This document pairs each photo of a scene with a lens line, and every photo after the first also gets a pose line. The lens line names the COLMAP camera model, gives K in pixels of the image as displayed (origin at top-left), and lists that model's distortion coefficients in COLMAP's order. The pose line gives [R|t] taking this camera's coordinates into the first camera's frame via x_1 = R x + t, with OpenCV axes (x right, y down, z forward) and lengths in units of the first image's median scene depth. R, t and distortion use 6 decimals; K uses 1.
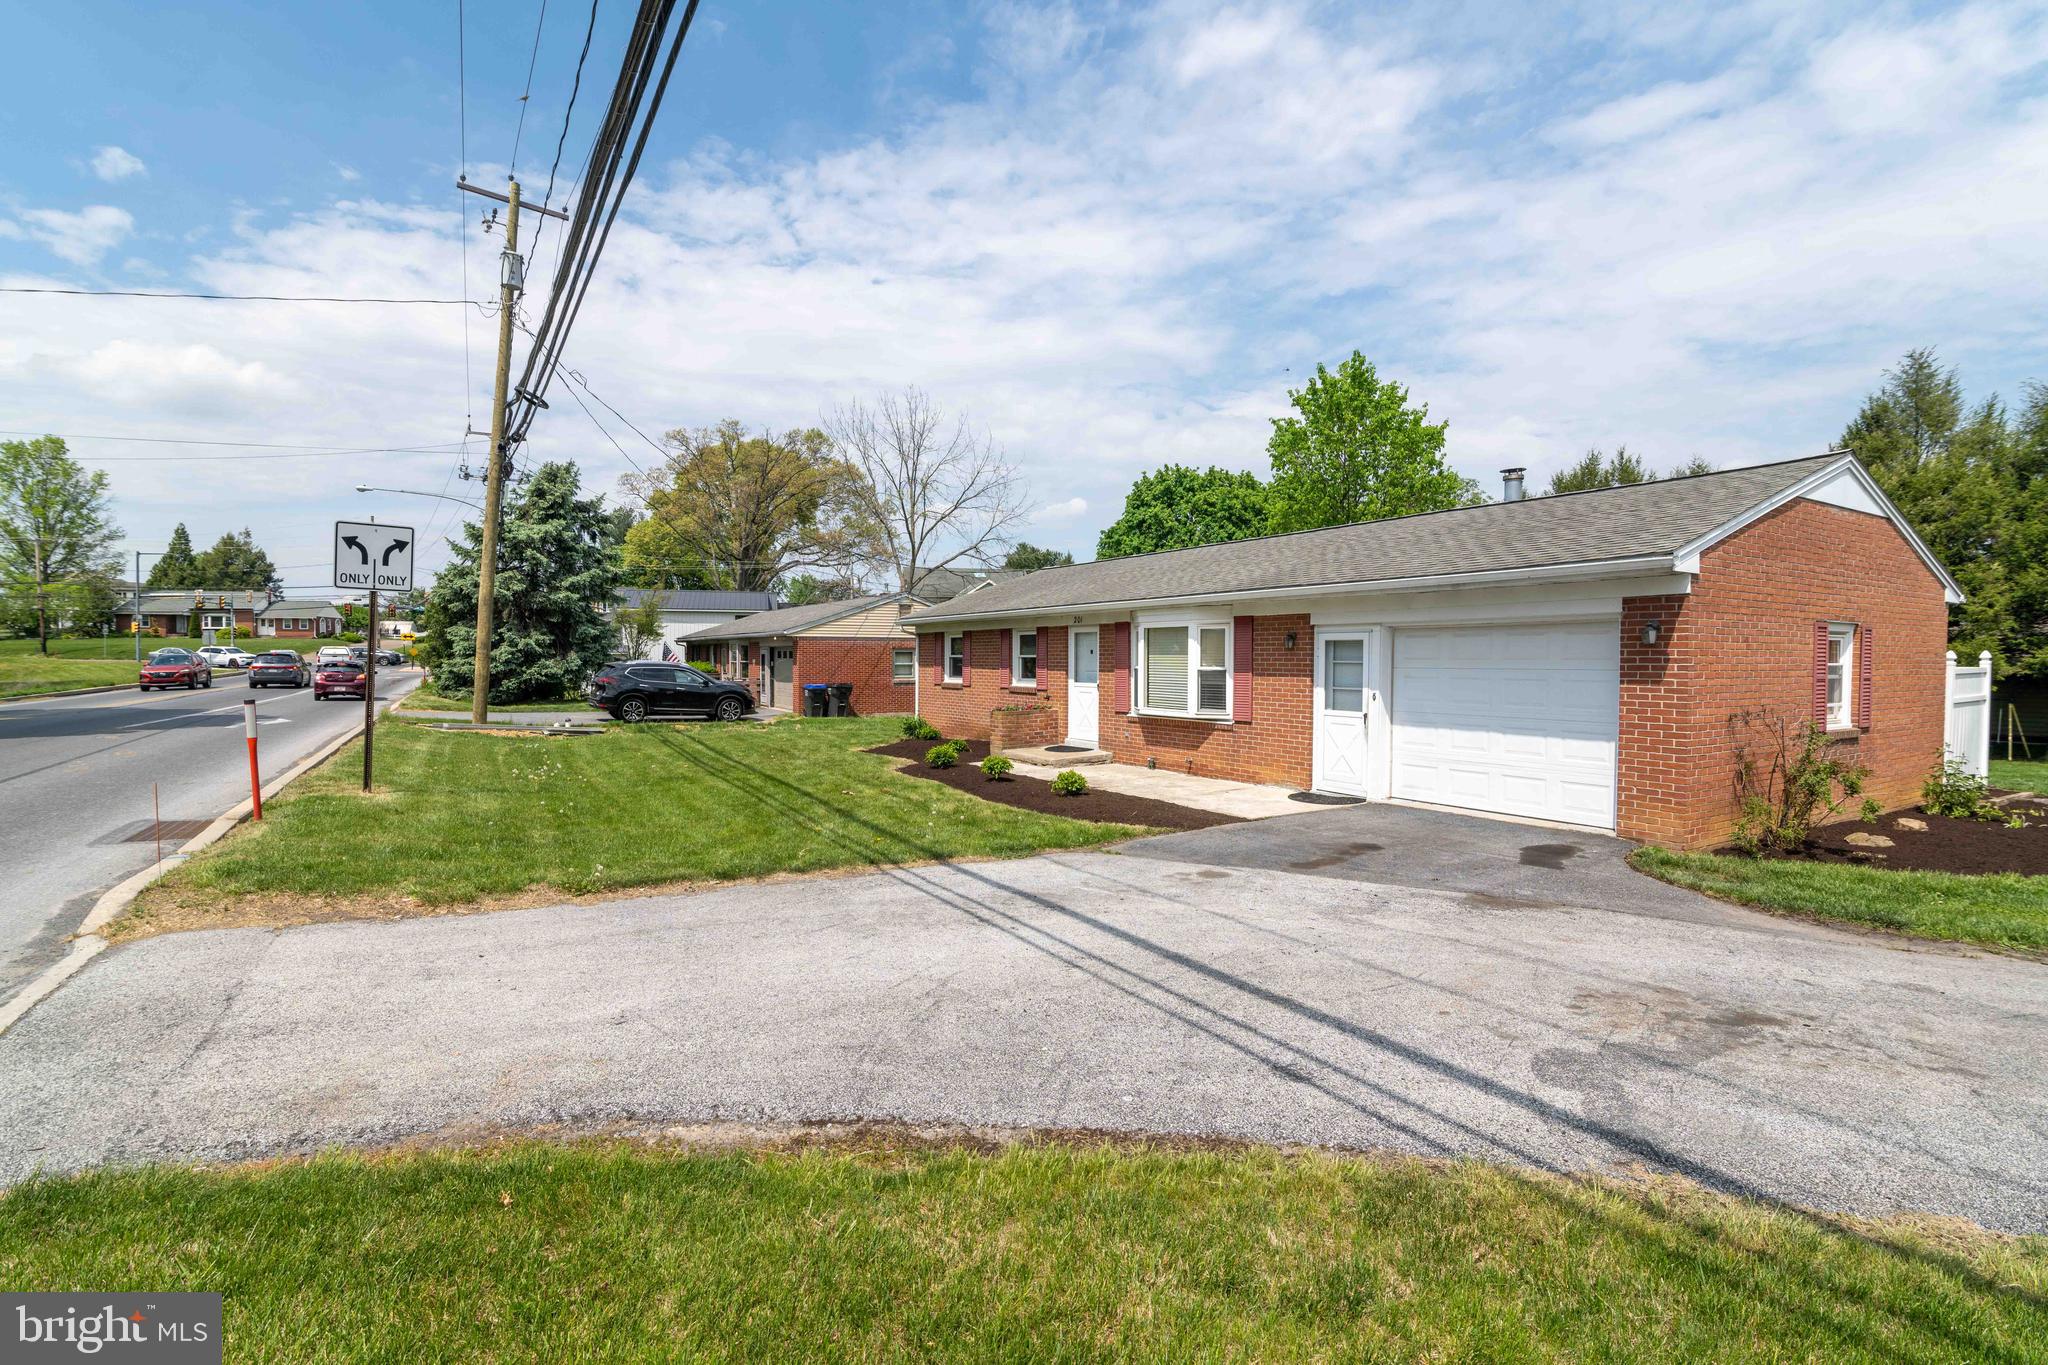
lens RADIAL K [[946.1, 0, 1035.9], [0, 946.1, 673.9], [0, 0, 1]] dist [-0.021466, 0.000370]
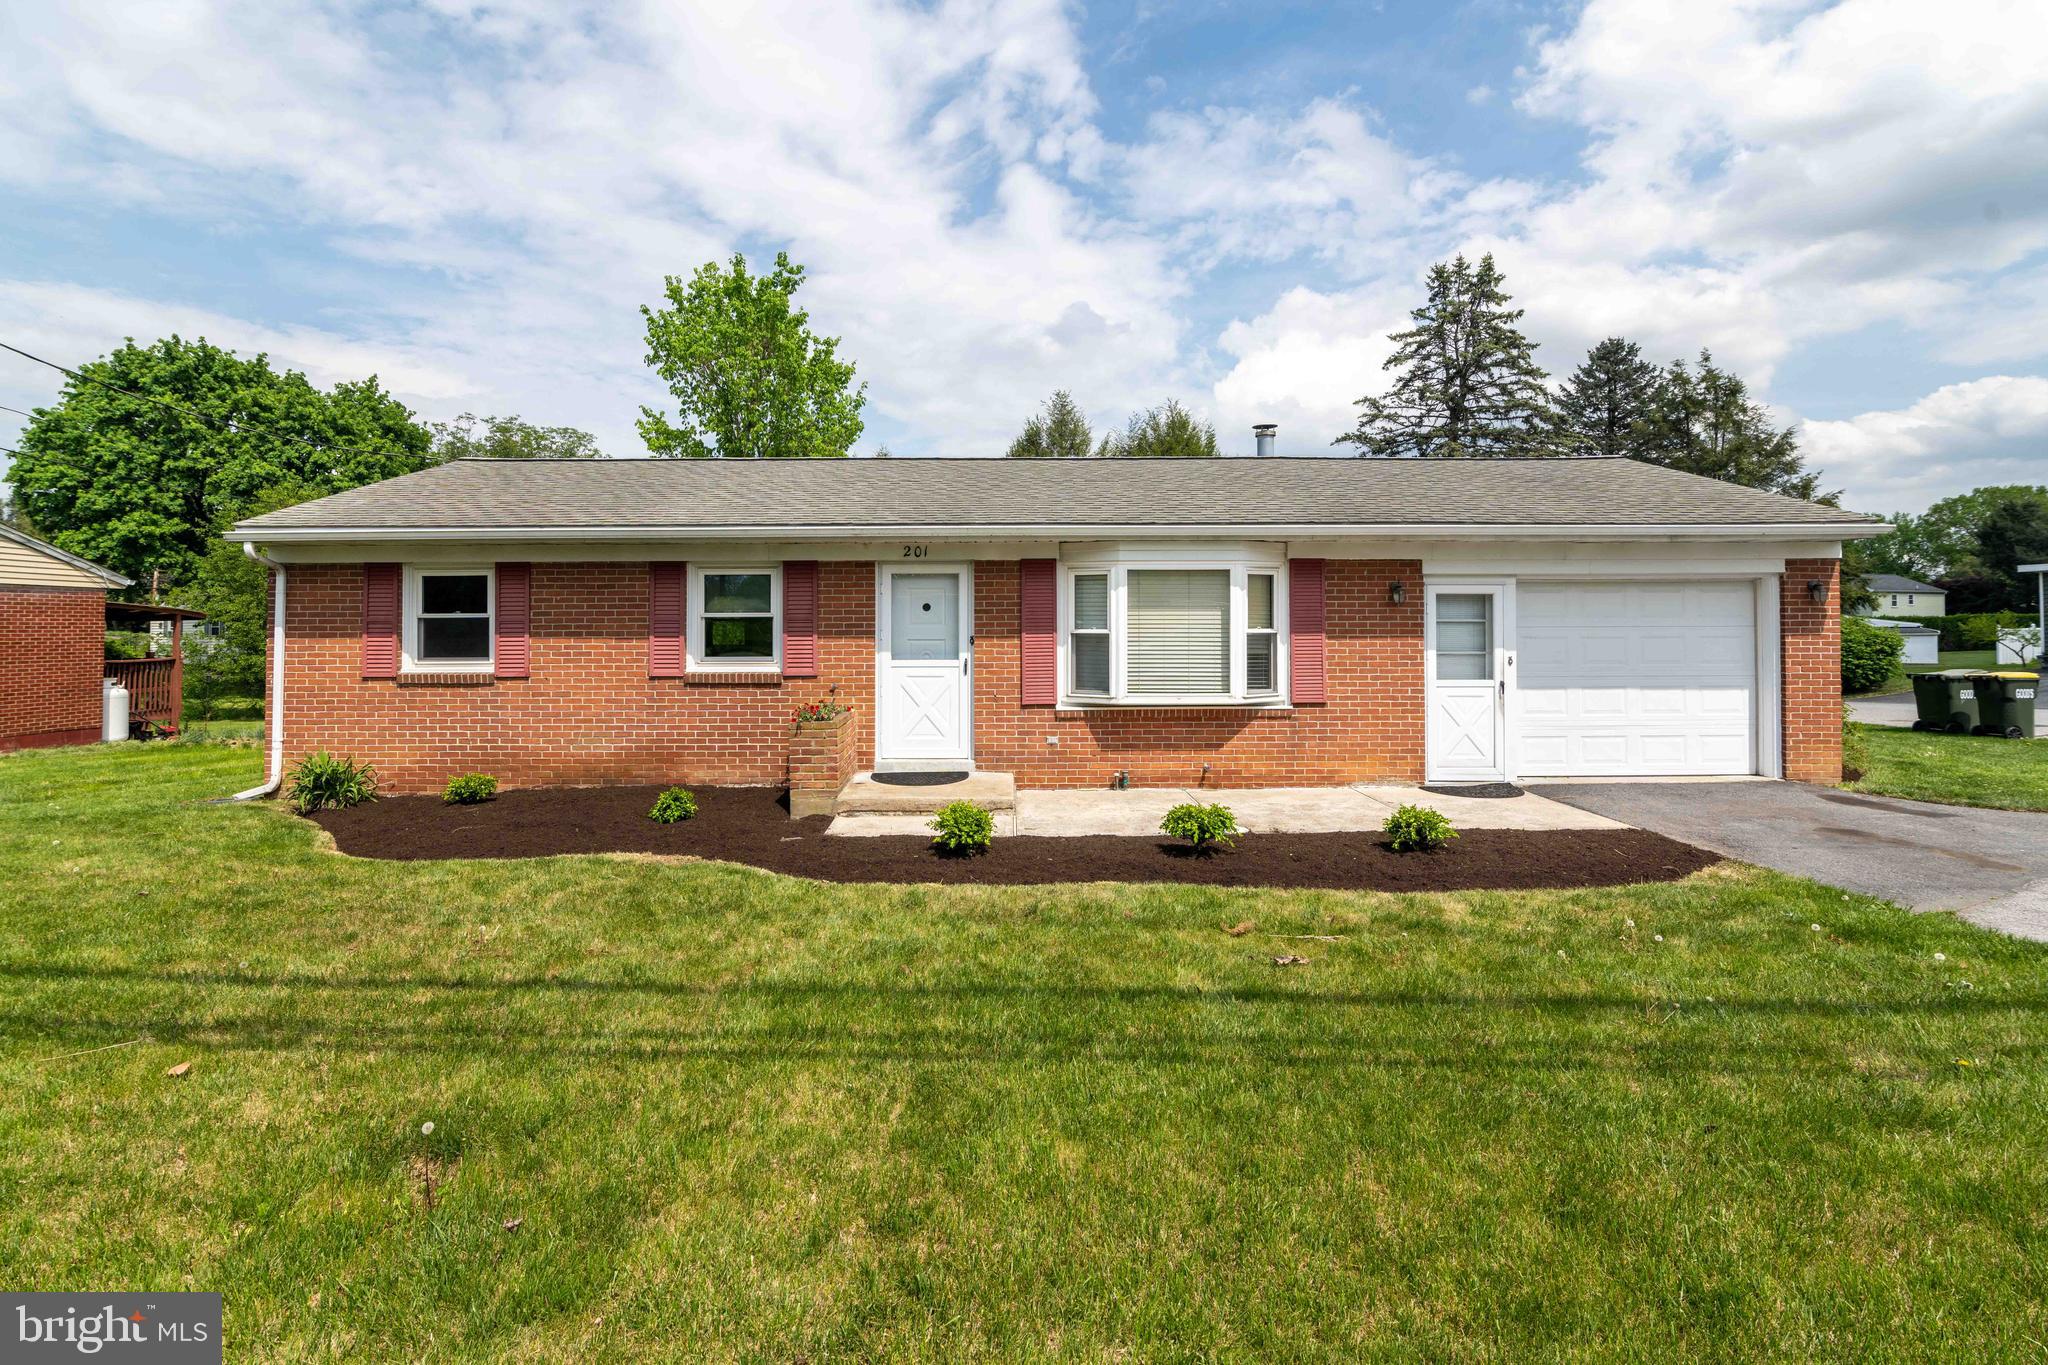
lens RADIAL K [[946.1, 0, 1023.6], [0, 946.1, 619.7], [0, 0, 1]] dist [-0.021466, 0.000370]
pose [[0.524712, 0.005282, 0.851263, -0.499542], [0.017322, 0.999707, -0.016880, -0.005025], [-0.851104, 0.023602, 0.524467, 0.779608]]
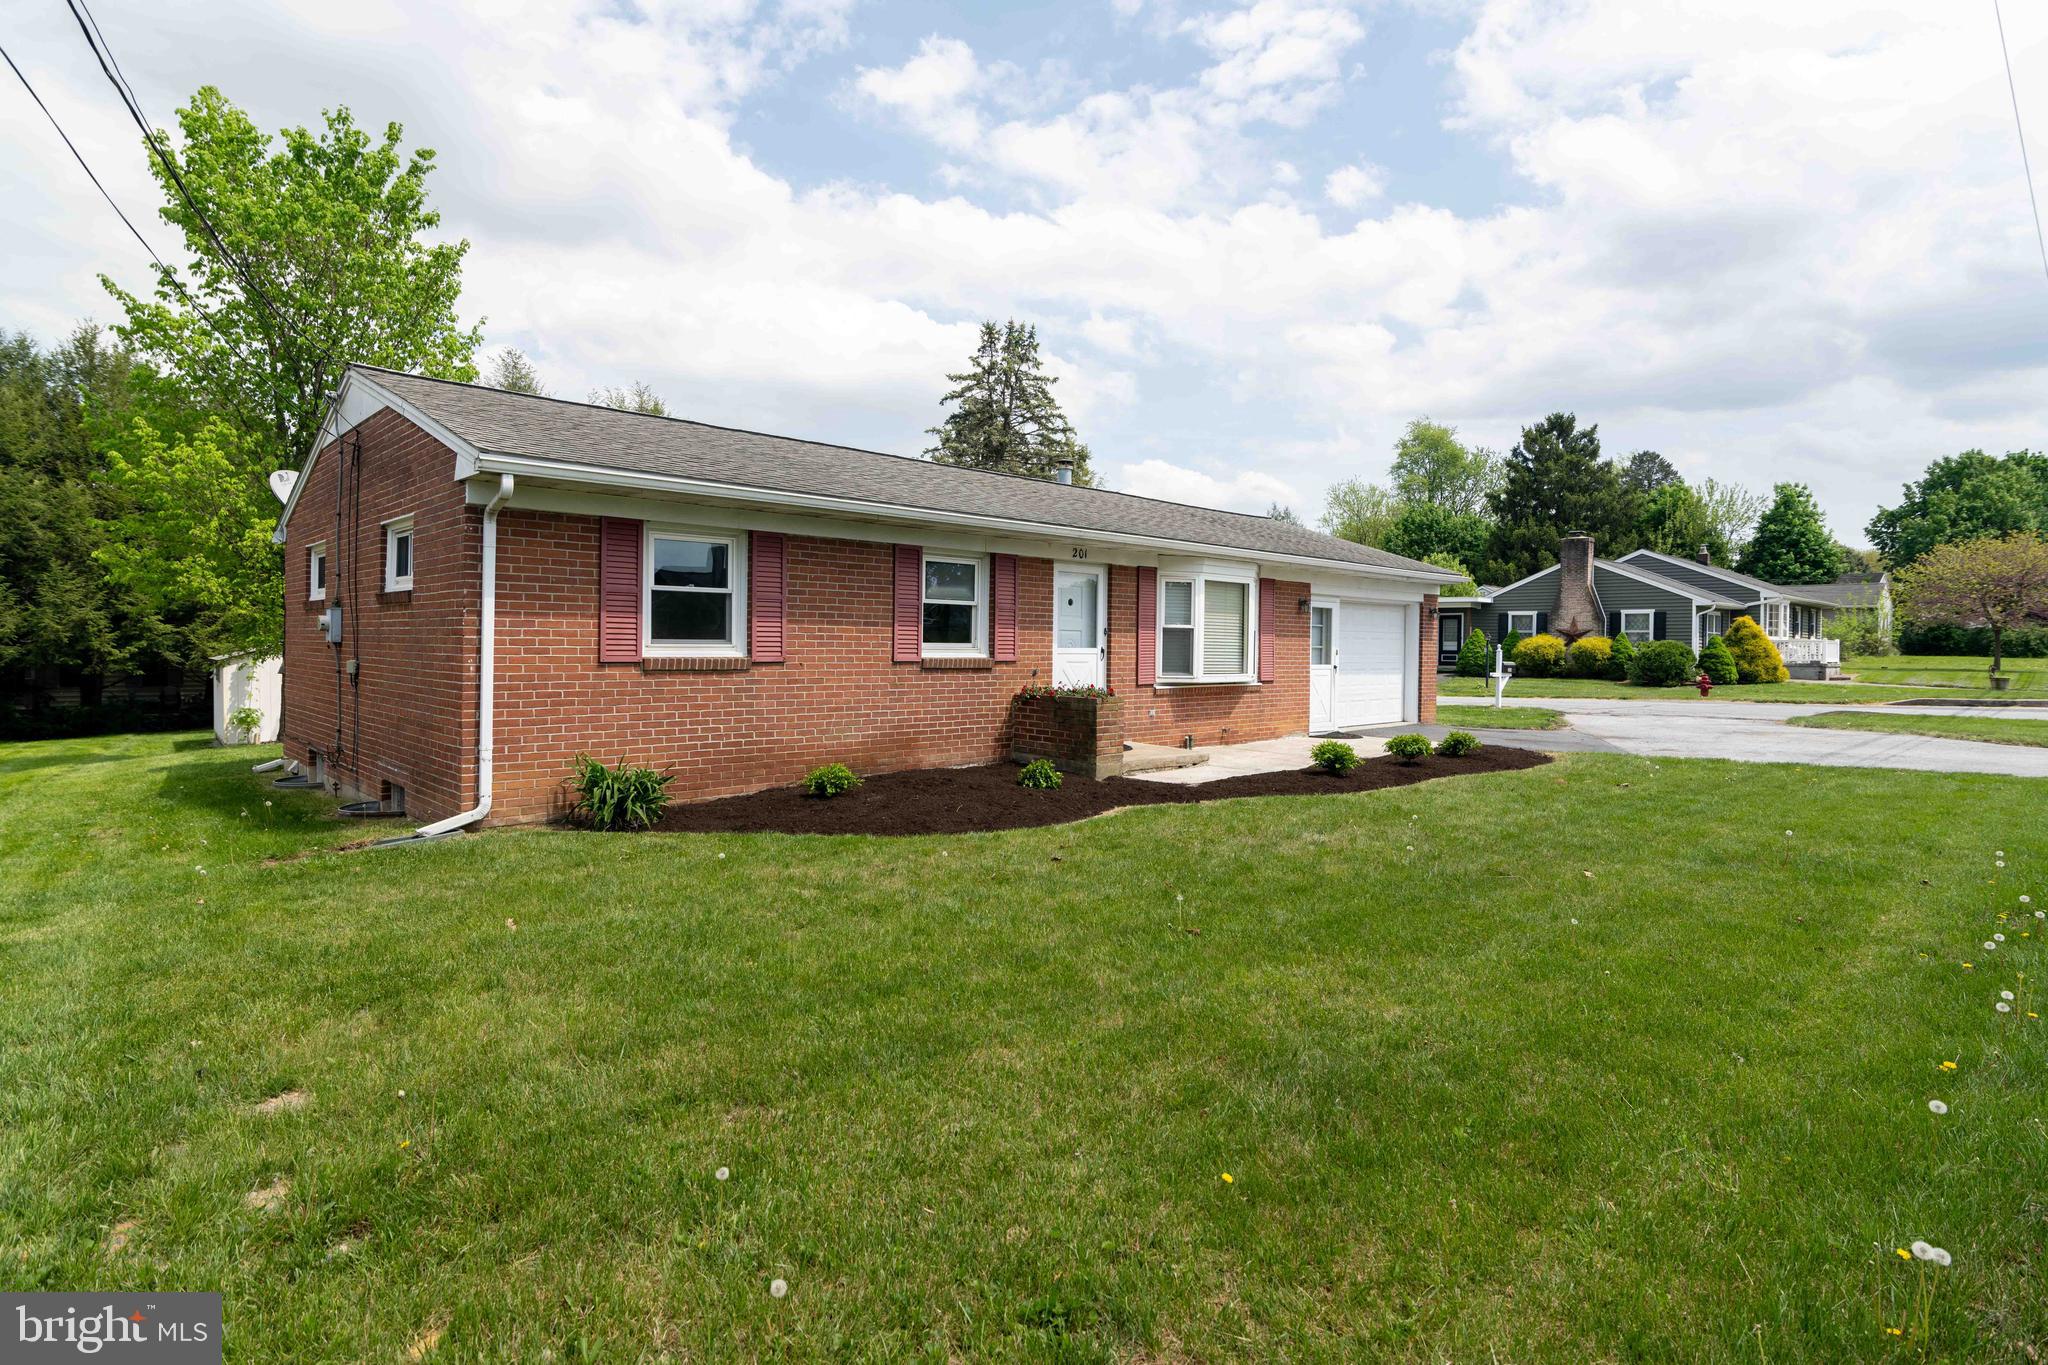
lens RADIAL K [[1017.5, 0, 1015.9], [0, 1017.5, 661.2], [0, 0, 1]] dist [-0.016396, -0.000061]
pose [[-0.190674, -0.016884, 0.981508, -0.789323], [0.005831, 0.999815, 0.018332, 0.007176], [-0.981636, 0.009218, -0.190540, 1.433039]]
